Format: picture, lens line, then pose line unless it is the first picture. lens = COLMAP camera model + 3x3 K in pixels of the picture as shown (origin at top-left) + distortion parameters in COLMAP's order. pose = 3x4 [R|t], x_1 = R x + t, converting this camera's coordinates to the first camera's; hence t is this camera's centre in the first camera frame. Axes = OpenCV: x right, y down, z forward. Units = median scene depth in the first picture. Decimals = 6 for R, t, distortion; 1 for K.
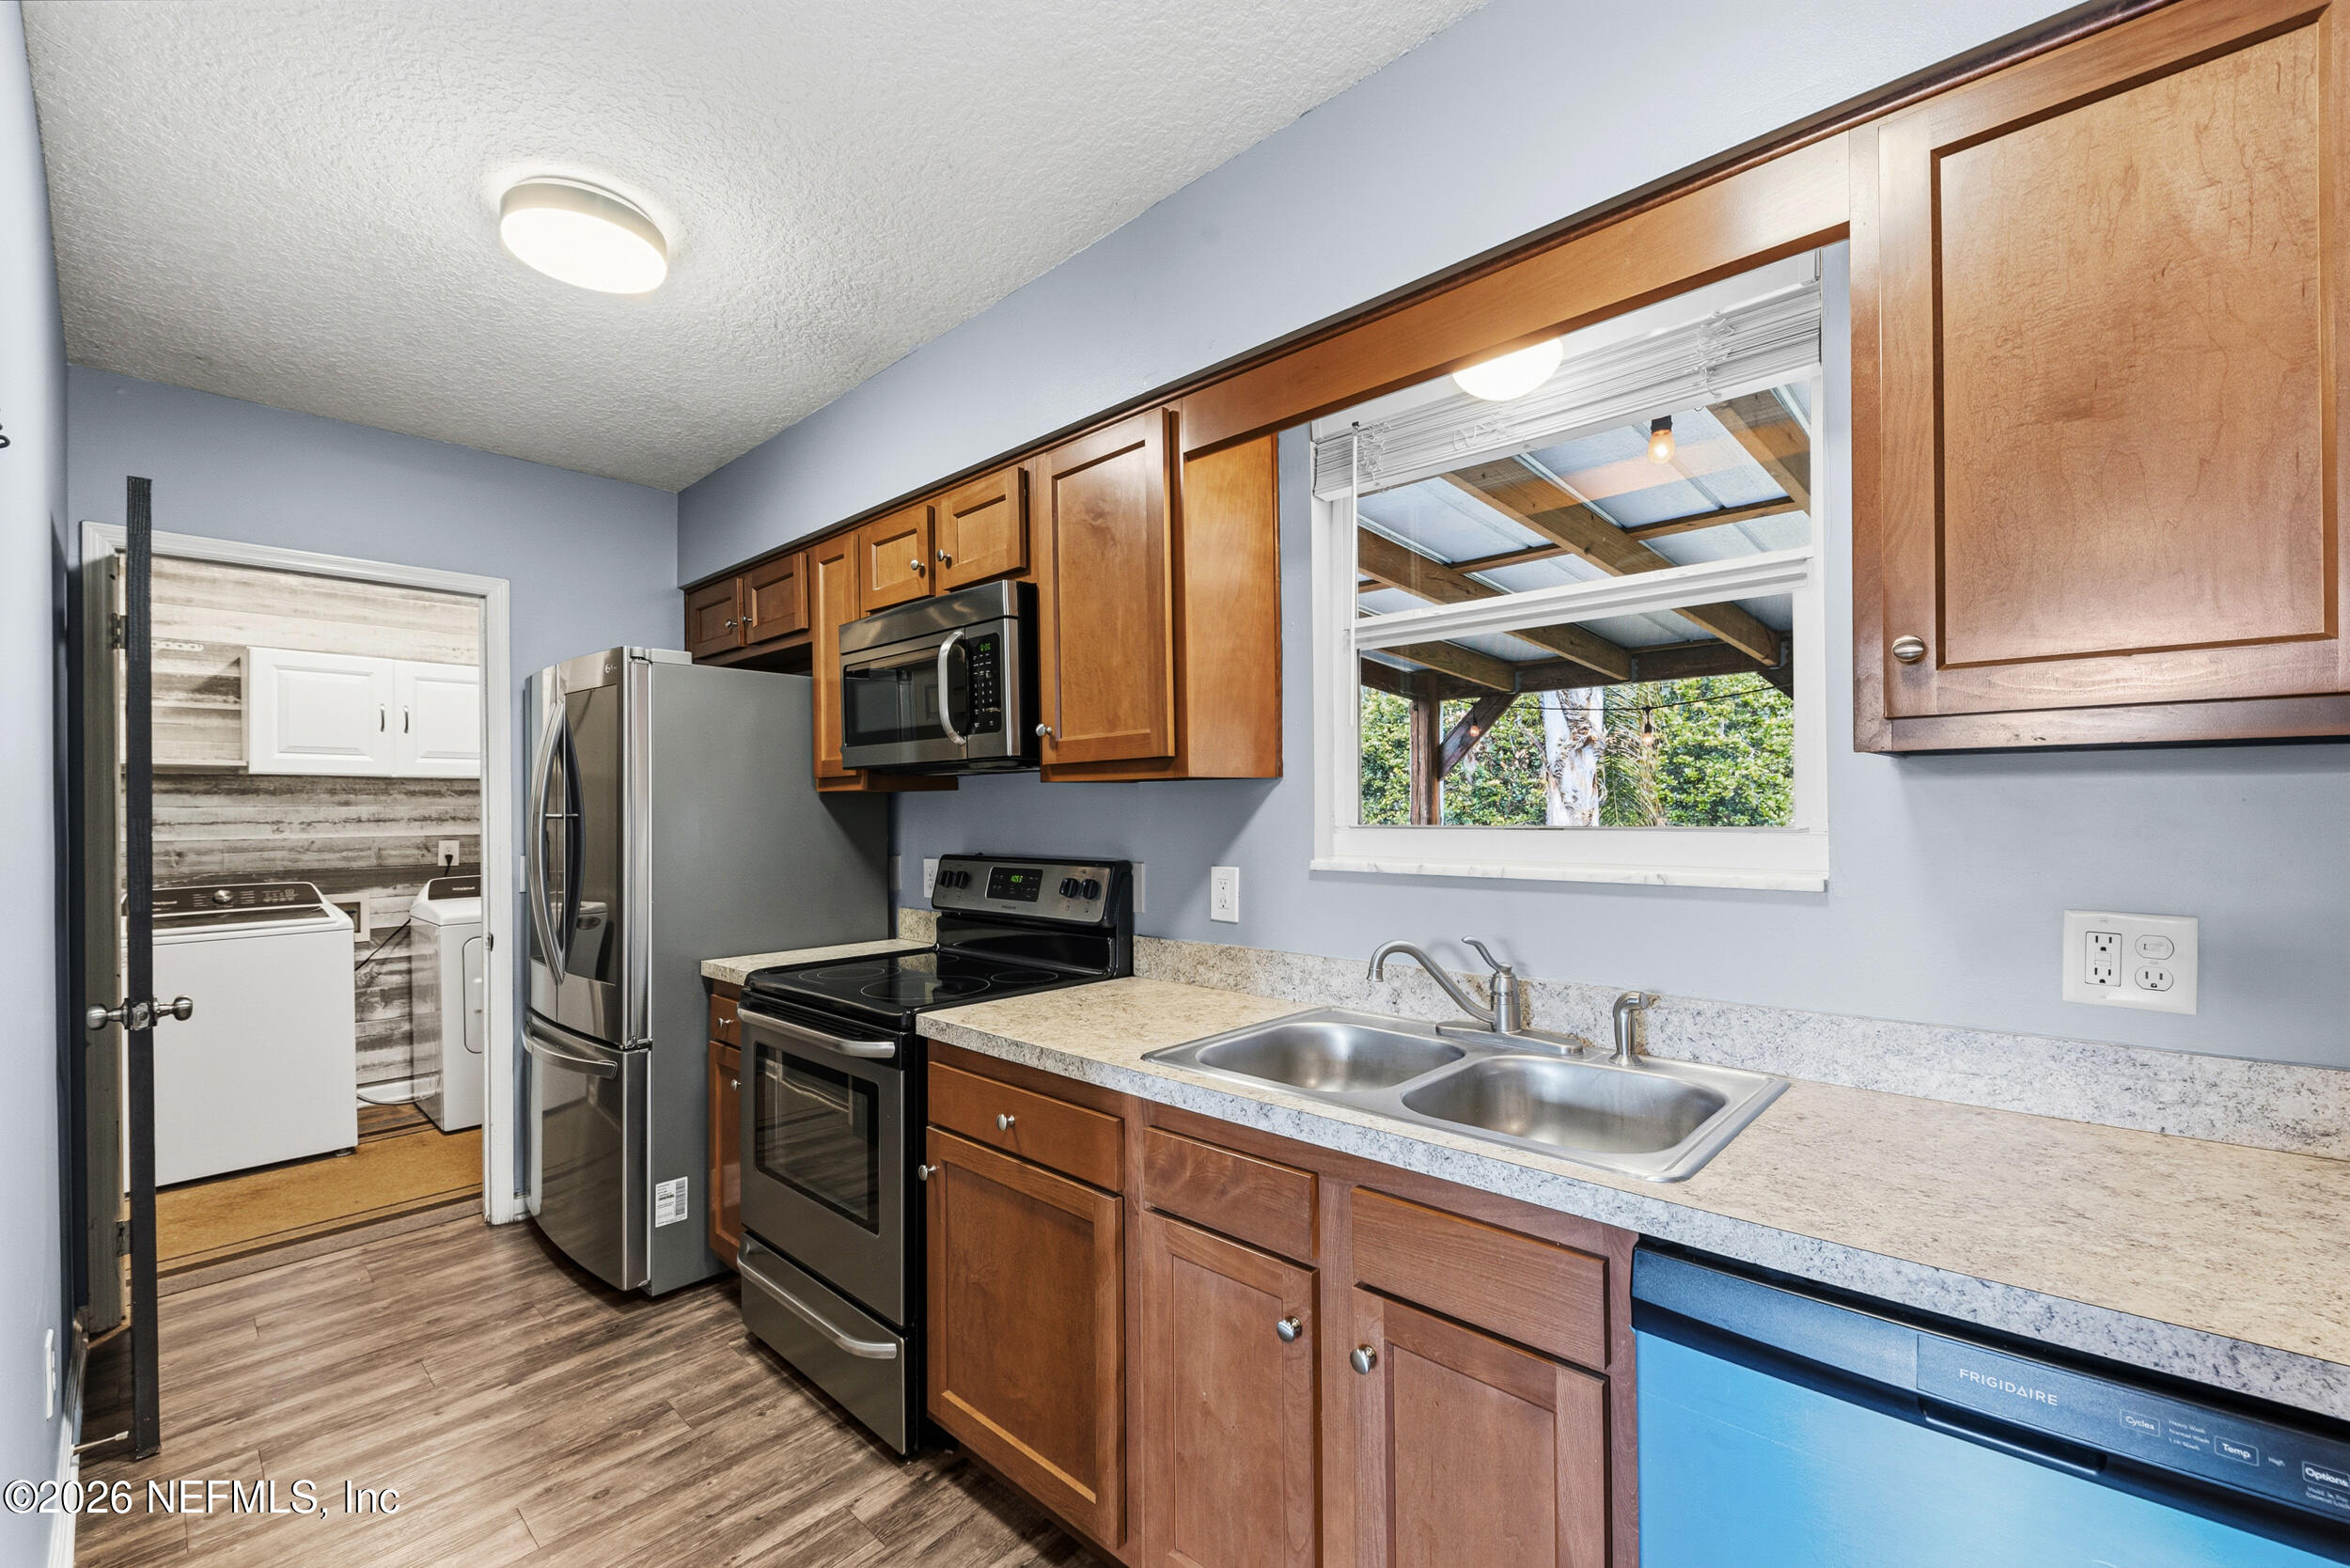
lens RADIAL K [[974.5, 0, 1175.4], [0, 974.5, 798.2], [0, 0, 1]] dist [0.000523, -0.000829]
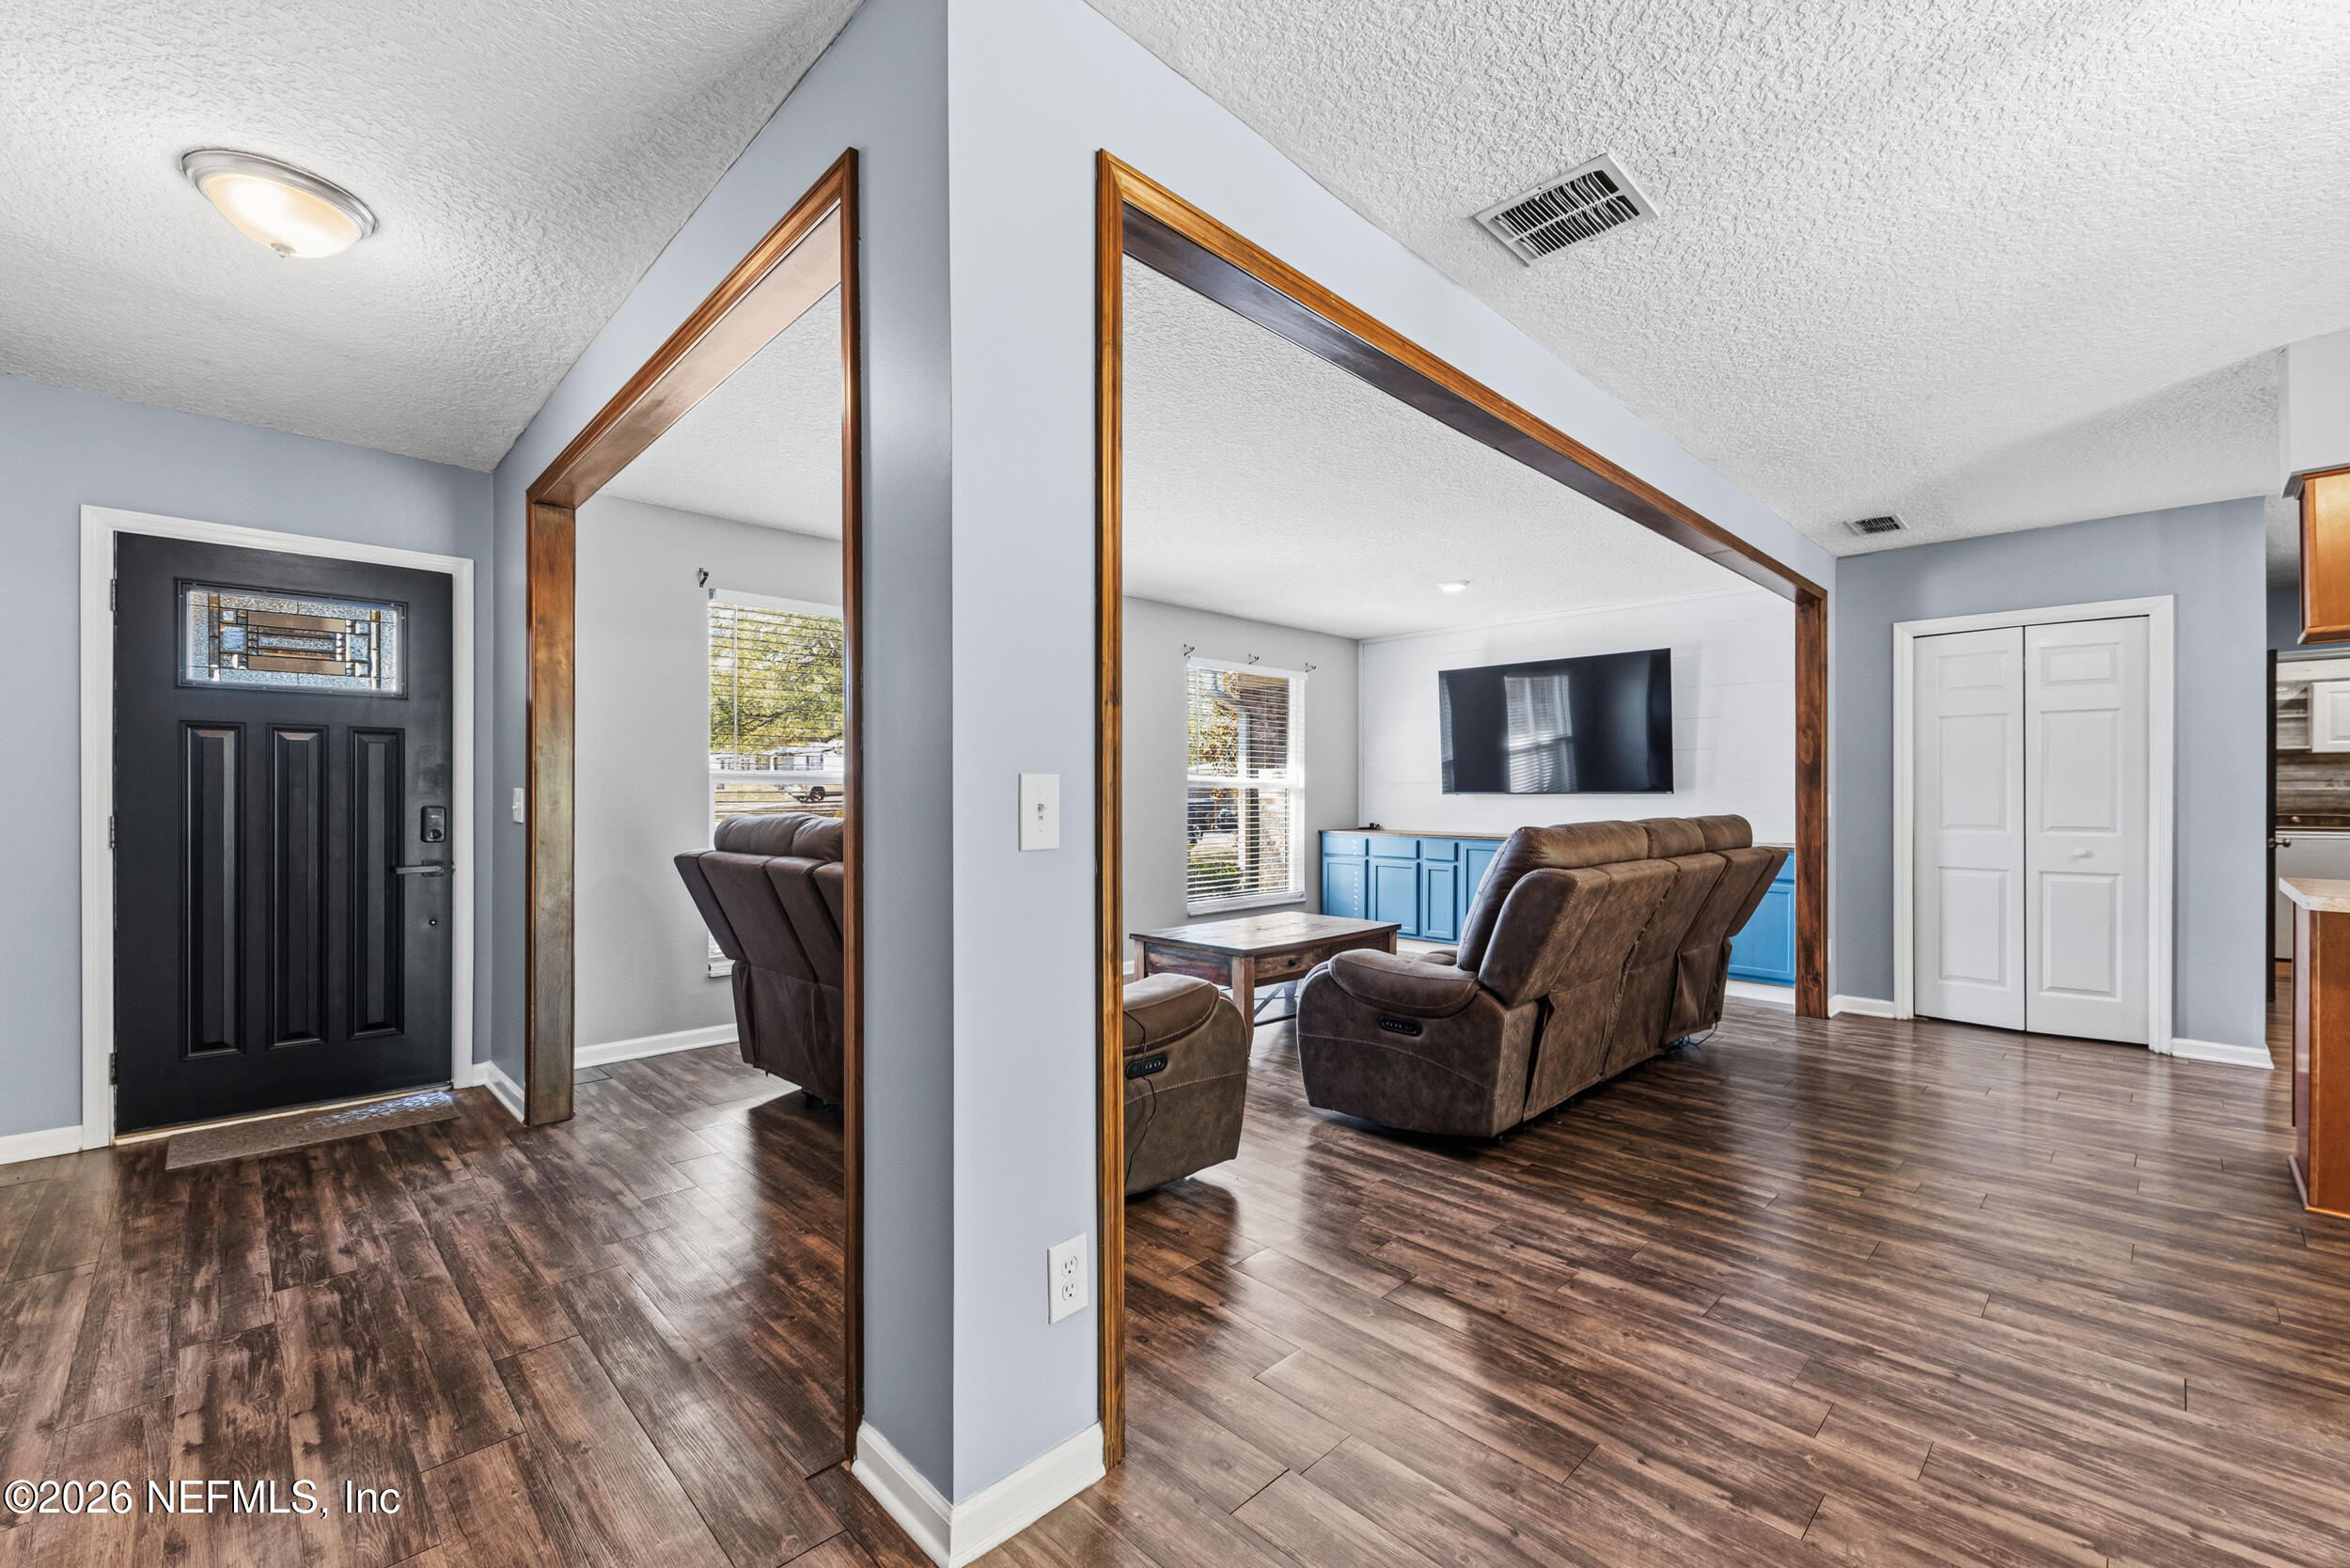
lens RADIAL K [[974.5, 0, 1175.4], [0, 974.5, 798.2], [0, 0, 1]] dist [0.000523, -0.000829]
pose [[-0.042079, 0.015259, -0.998998, 1.638628], [0.008842, 0.999850, 0.014900, 0.024323], [0.999075, -0.008207, -0.042207, -1.791357]]
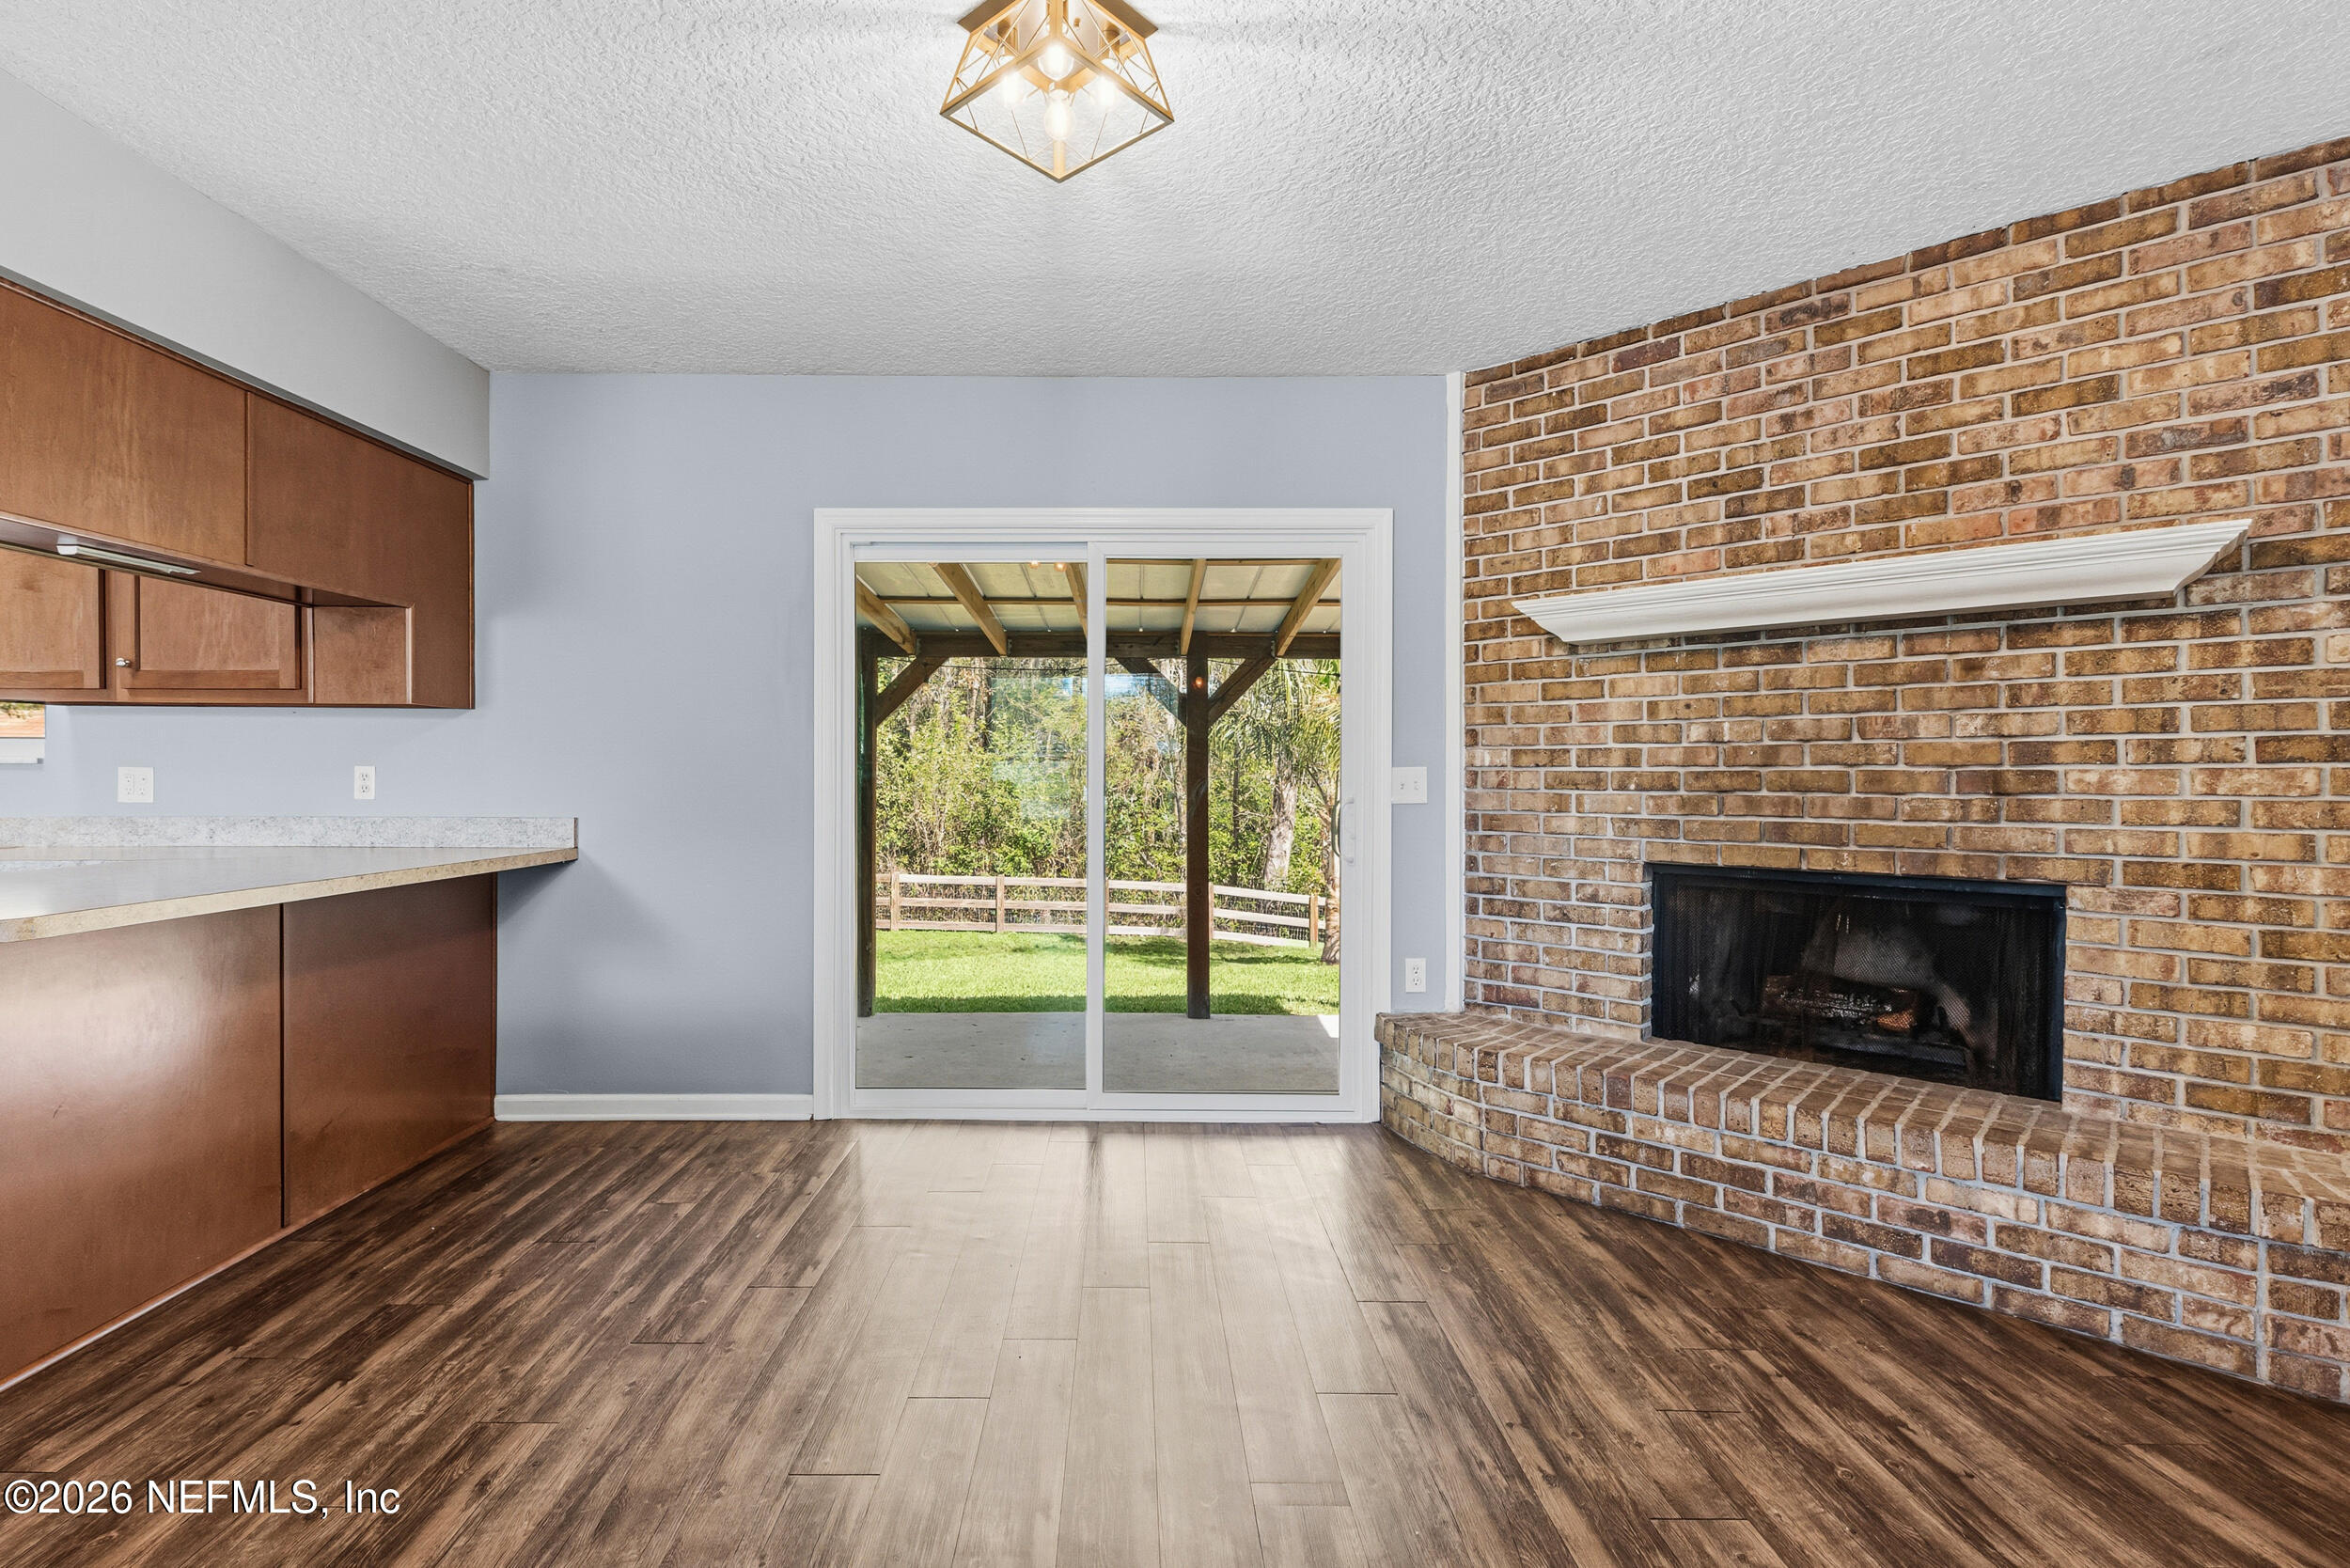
lens RADIAL K [[1090.1, 0, 1112.0], [0, 1090.1, 789.4], [0, 0, 1]] dist [0.004188, -0.000498]
pose [[0.738321, 0.004172, 0.674437, 0.504064], [-0.017932, 0.999749, 0.013445, 0.048263], [-0.674211, -0.022021, 0.738210, -1.639813]]
